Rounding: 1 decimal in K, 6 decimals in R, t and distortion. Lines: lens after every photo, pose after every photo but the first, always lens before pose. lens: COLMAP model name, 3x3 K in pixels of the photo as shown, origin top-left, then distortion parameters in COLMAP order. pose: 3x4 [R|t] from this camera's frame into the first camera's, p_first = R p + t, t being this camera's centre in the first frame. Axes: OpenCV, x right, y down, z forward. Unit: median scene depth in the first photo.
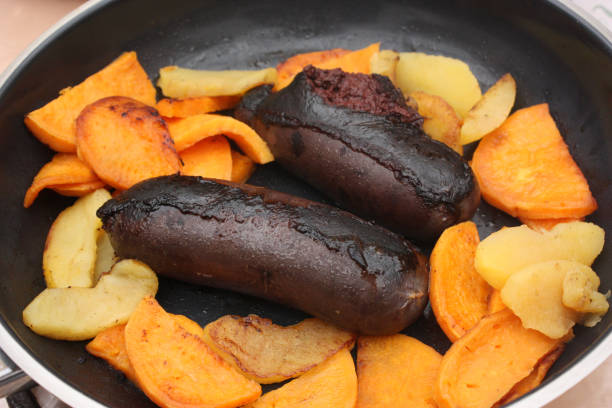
lens RADIAL K [[1077.7, 0, 315.6], [0, 1077.7, 204.2], [0, 0, 1]] dist [-0.042744, 0.036147]
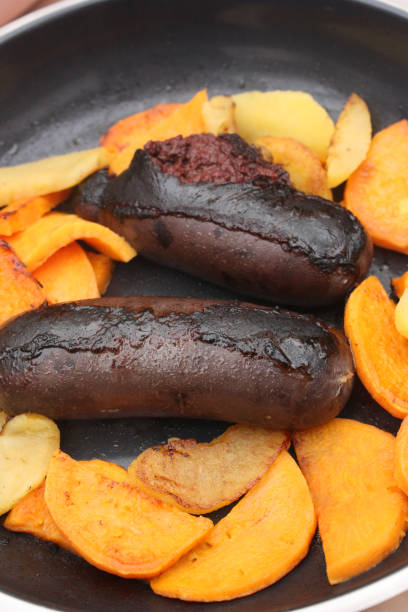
lens RADIAL K [[1077.7, 0, 204.5], [0, 1077.7, 281.0], [0, 0, 1]] dist [-0.042744, 0.036147]
pose [[0.961430, -0.249642, 0.115461, -0.104211], [0.234279, 0.963200, 0.131751, -0.138741], [-0.144102, -0.099619, 0.984536, 0.115584]]
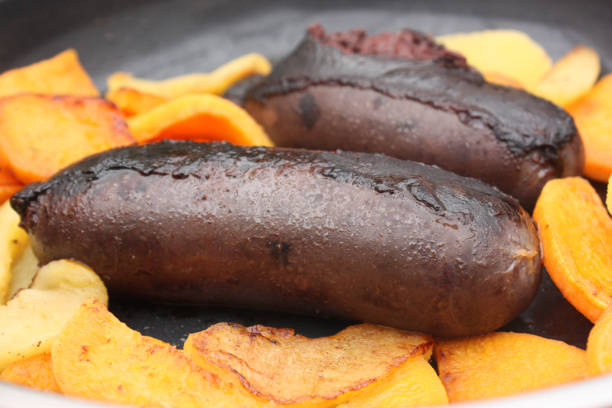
lens RADIAL K [[1077.7, 0, 315.6], [0, 1077.7, 204.2], [0, 0, 1]] dist [-0.042744, 0.036147]
pose [[0.996969, -0.062321, 0.046568, -0.051882], [0.073349, 0.952482, -0.295633, 0.221297], [-0.025931, 0.298153, 0.954166, 0.388481]]
